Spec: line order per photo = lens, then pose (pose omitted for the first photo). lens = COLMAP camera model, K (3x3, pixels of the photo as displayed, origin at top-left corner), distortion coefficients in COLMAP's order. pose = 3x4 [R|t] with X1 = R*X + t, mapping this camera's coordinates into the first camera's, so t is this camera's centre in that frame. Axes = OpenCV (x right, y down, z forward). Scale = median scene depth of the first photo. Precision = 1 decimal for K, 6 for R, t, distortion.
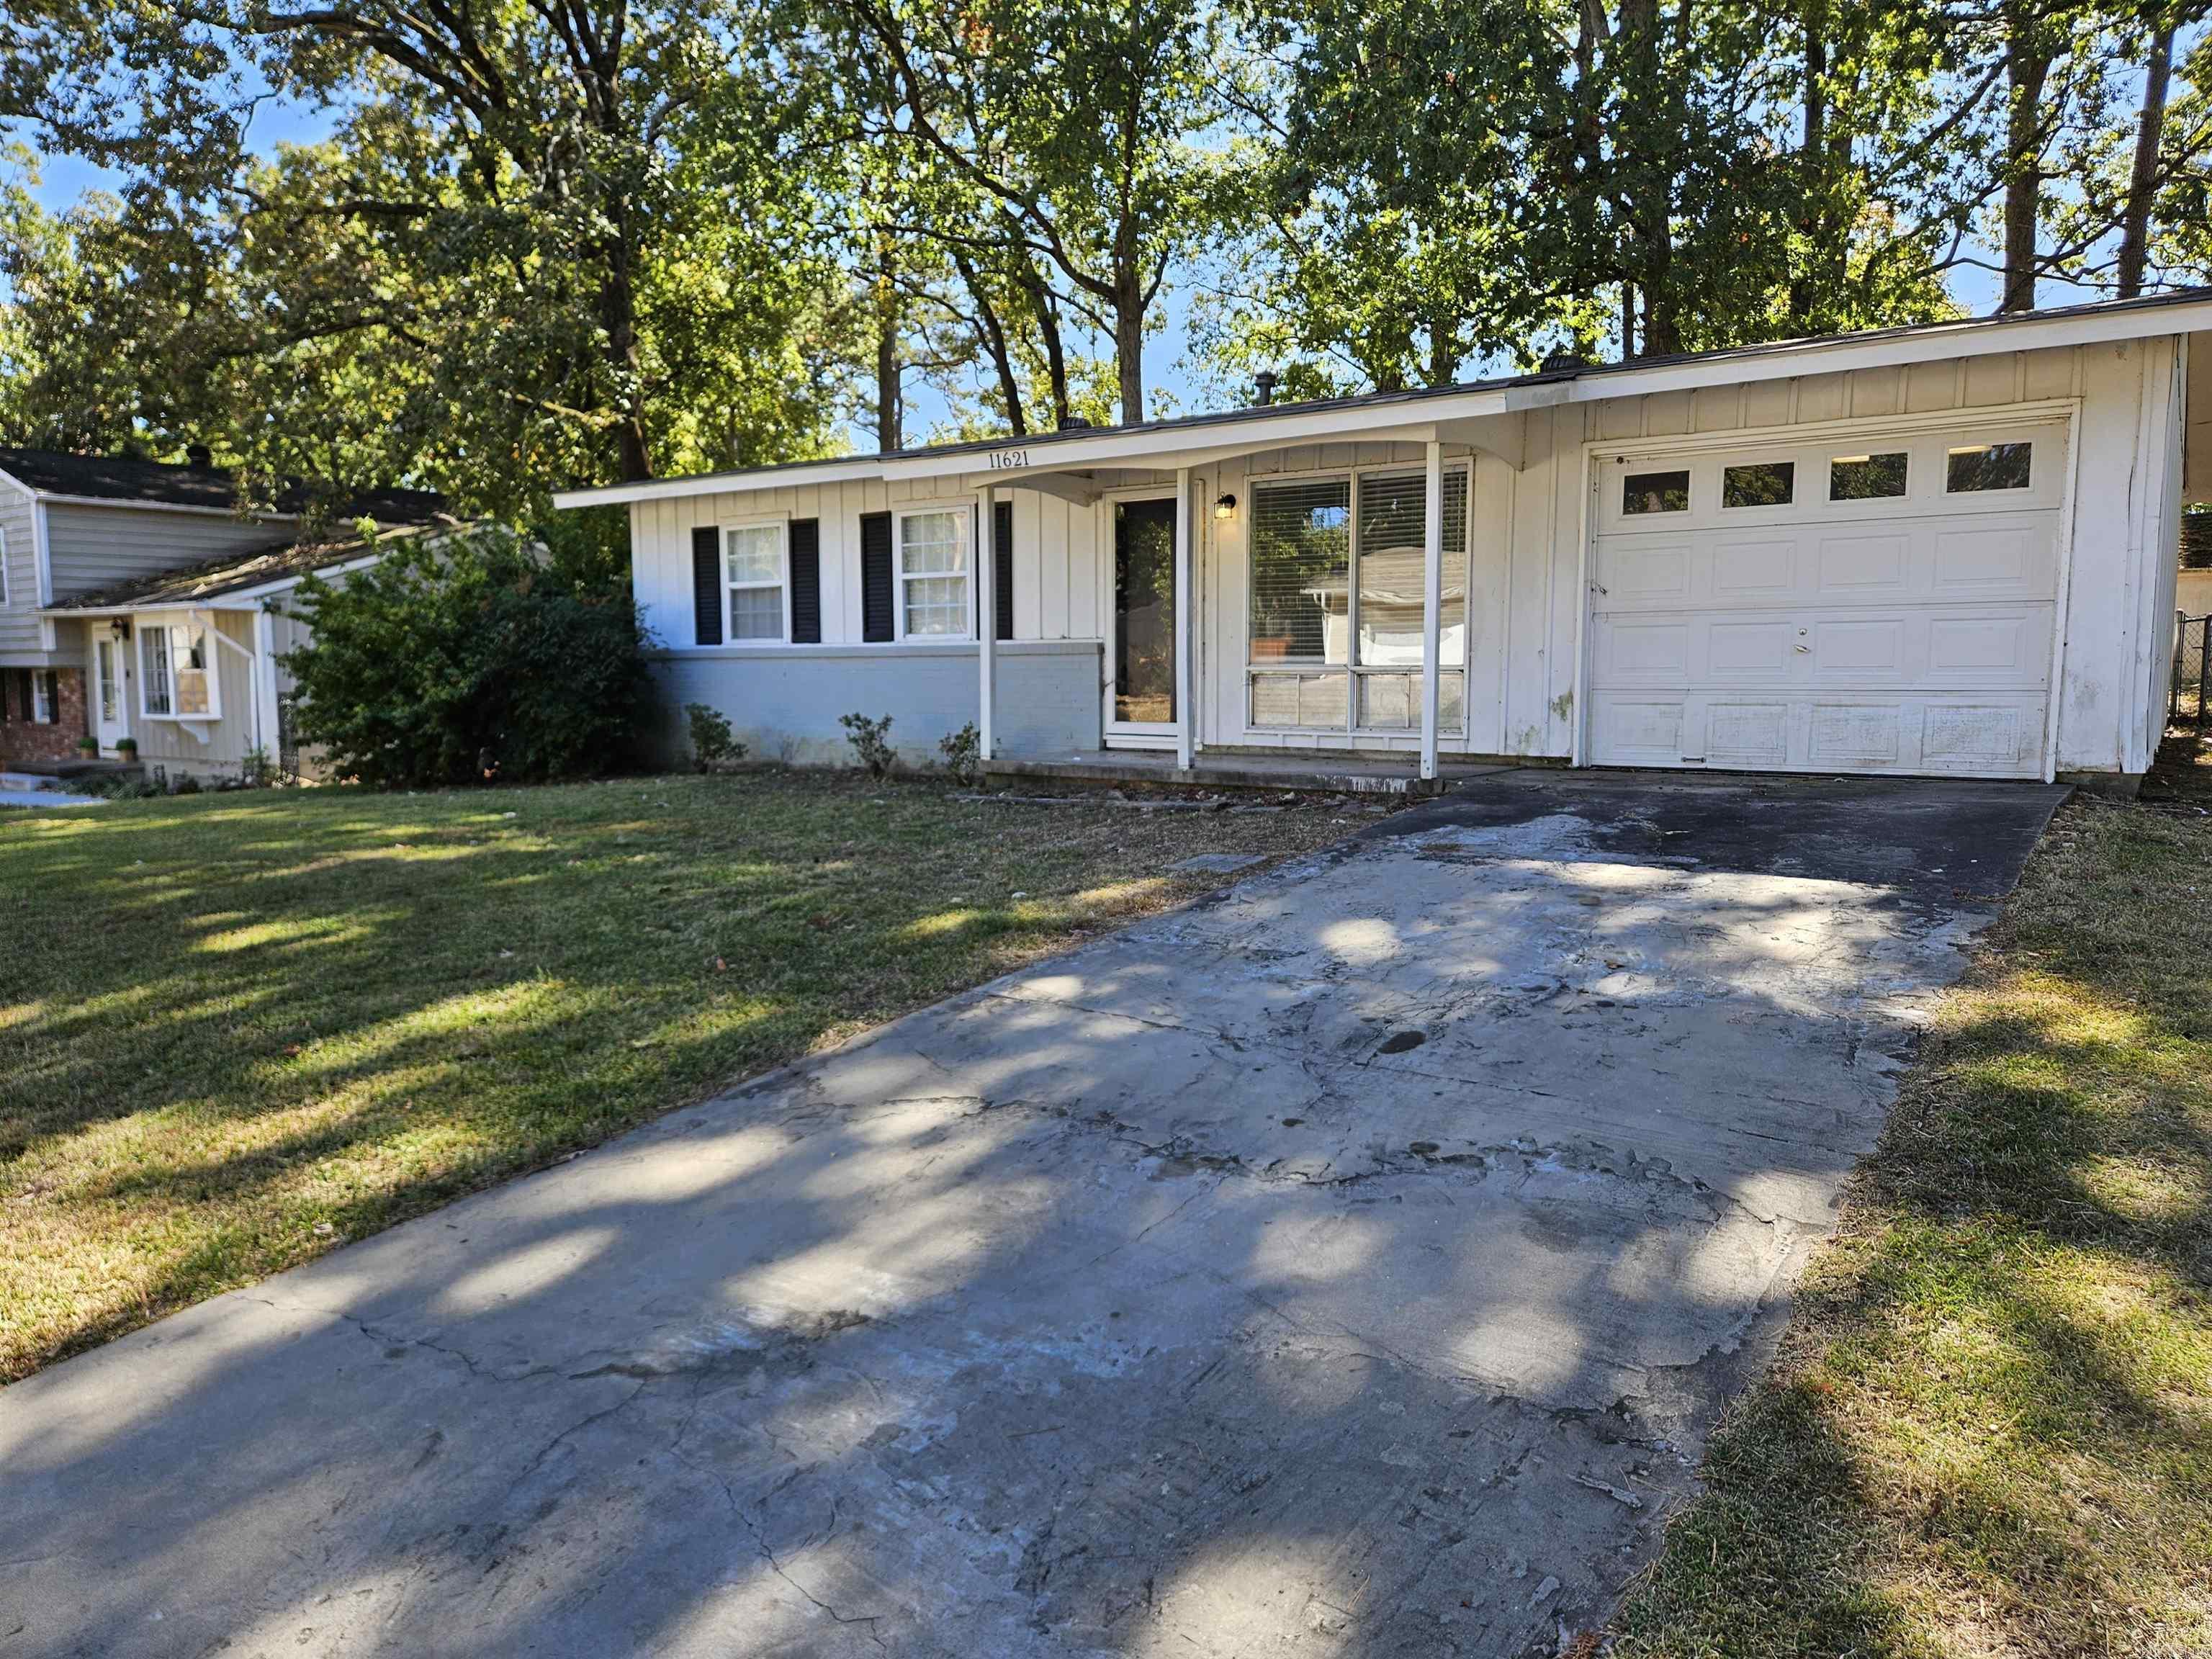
lens RADIAL K [[1484.7, 0, 1112.1], [0, 1484.7, 812.8], [0, 0, 1]] dist [0.073157, -0.062467]
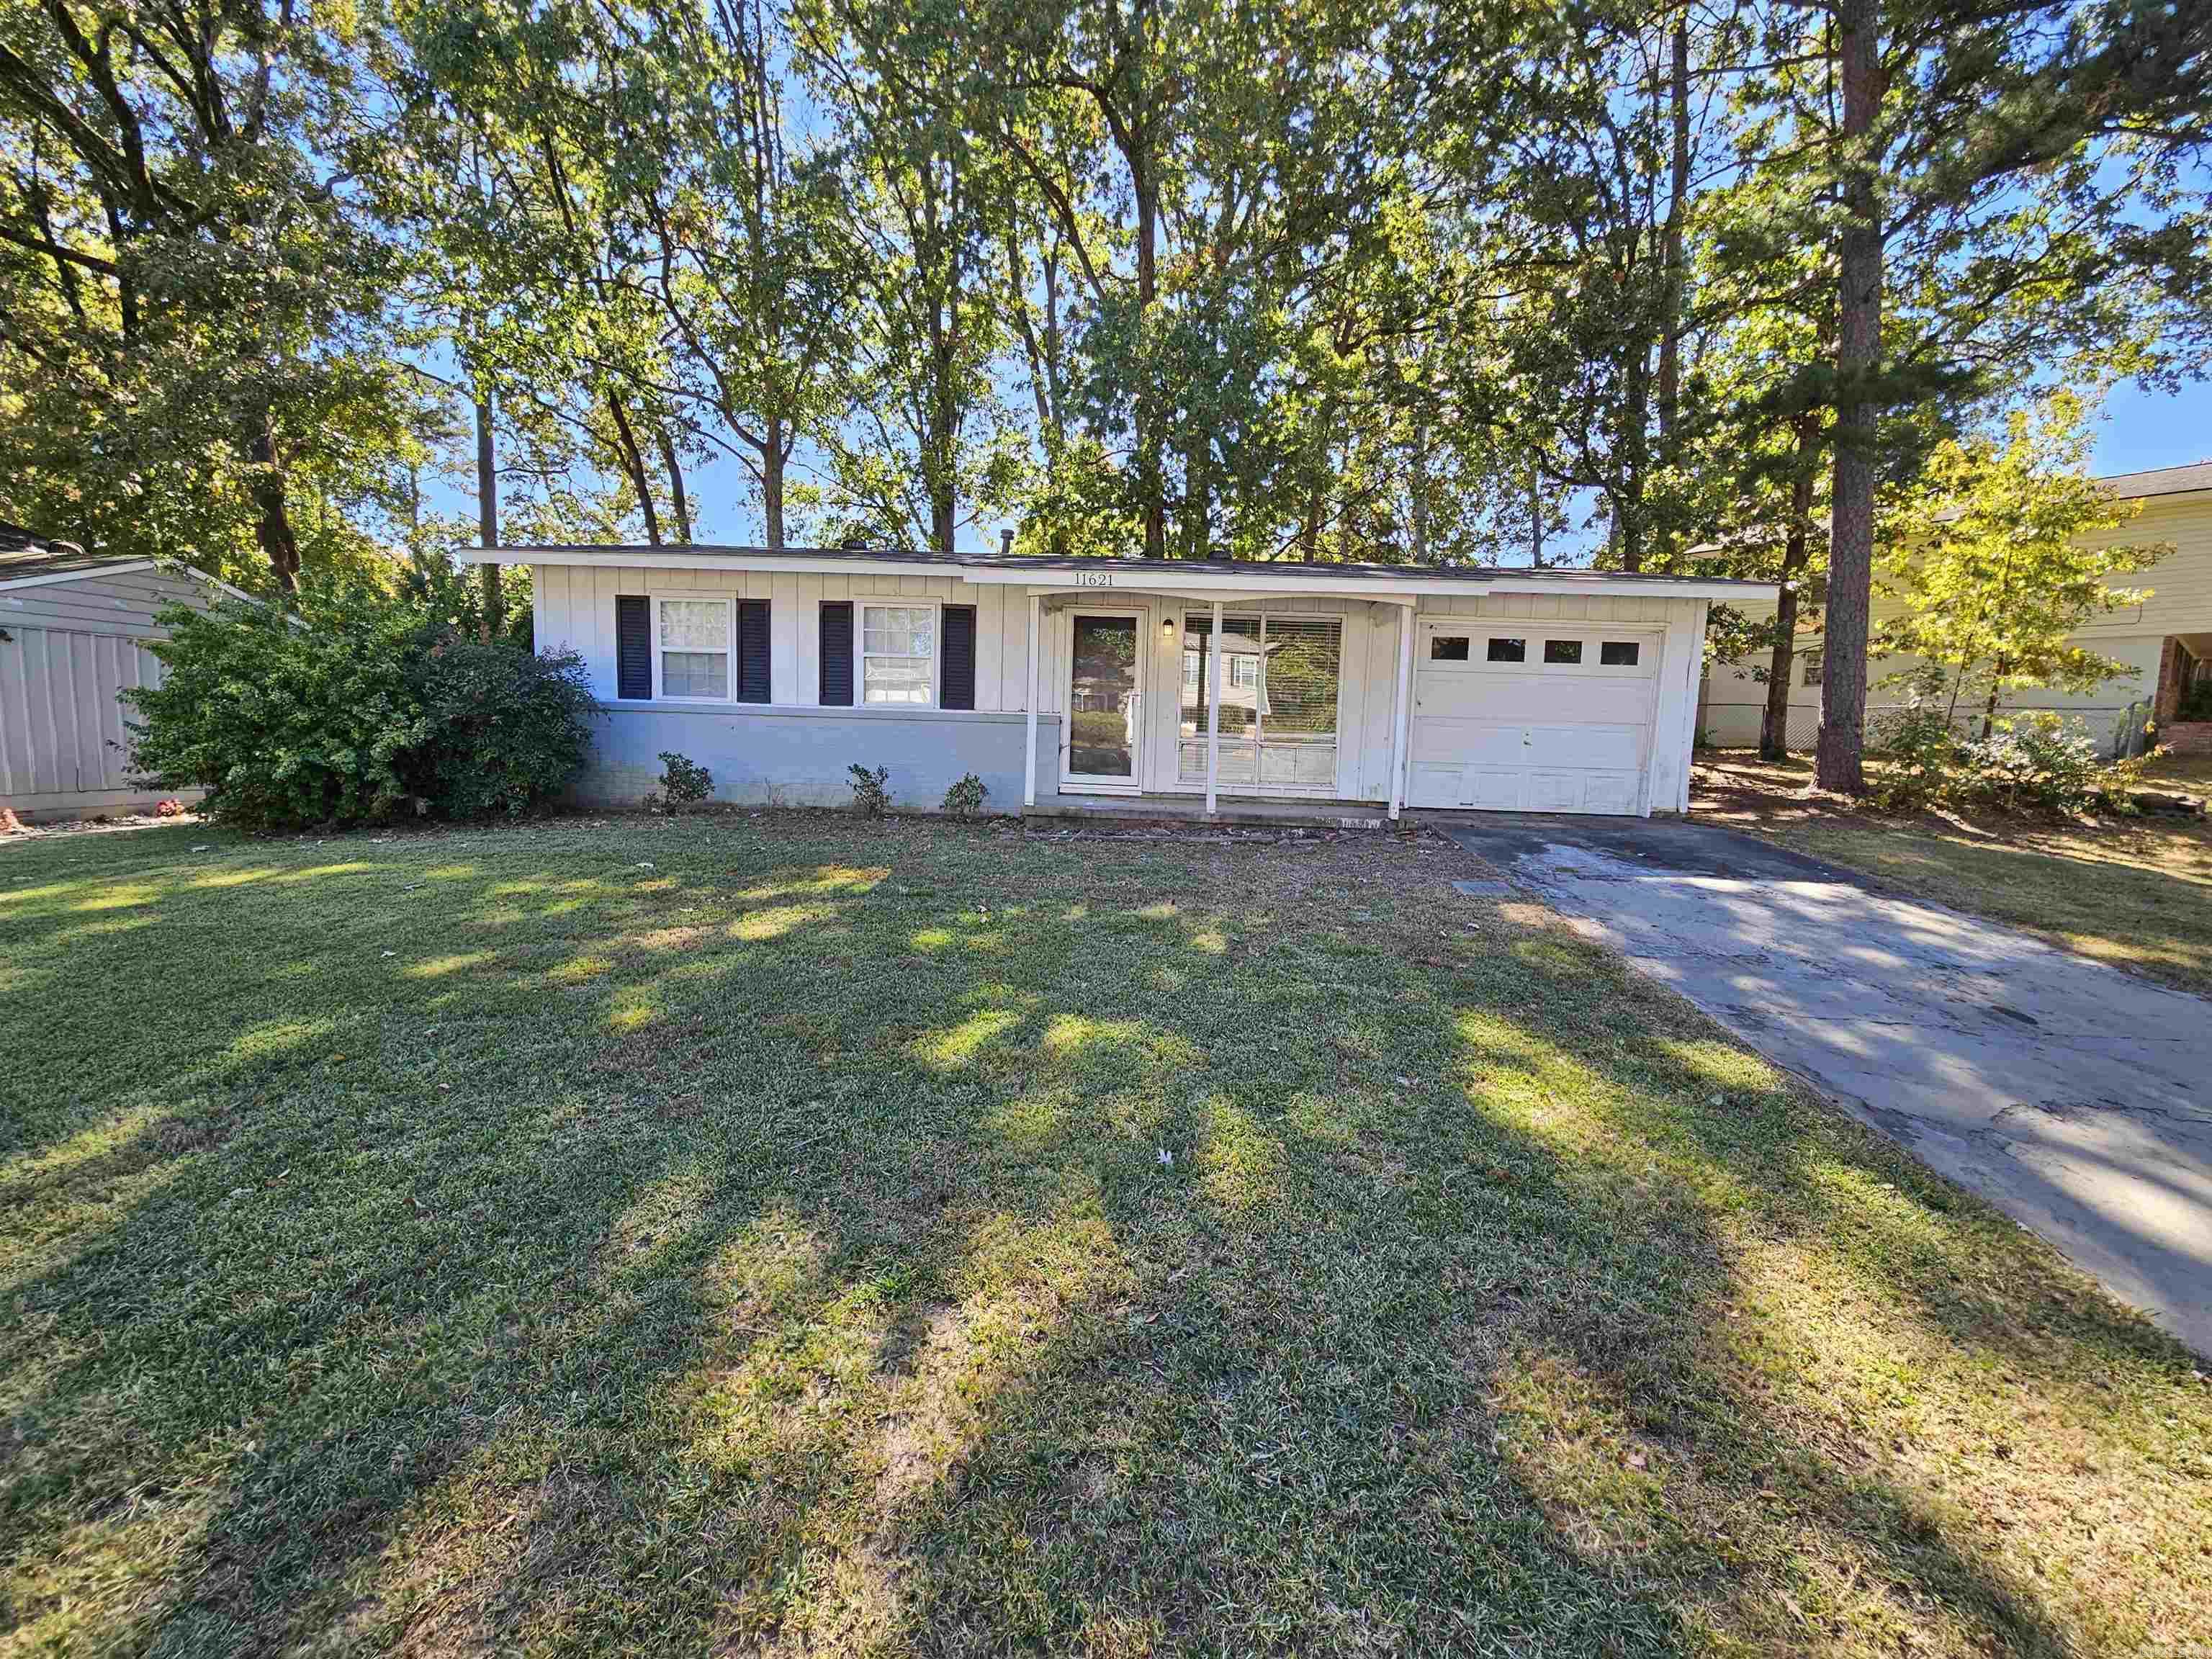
lens RADIAL K [[893.5, 0, 1106.0], [0, 893.5, 829.5], [0, 0, 1]] dist [0.000717, 0.000049]
pose [[0.839721, -0.028018, 0.542295, -0.344657], [0.015000, 0.999484, 0.028411, -0.026928], [-0.542811, -0.015723, 0.839707, 0.229427]]
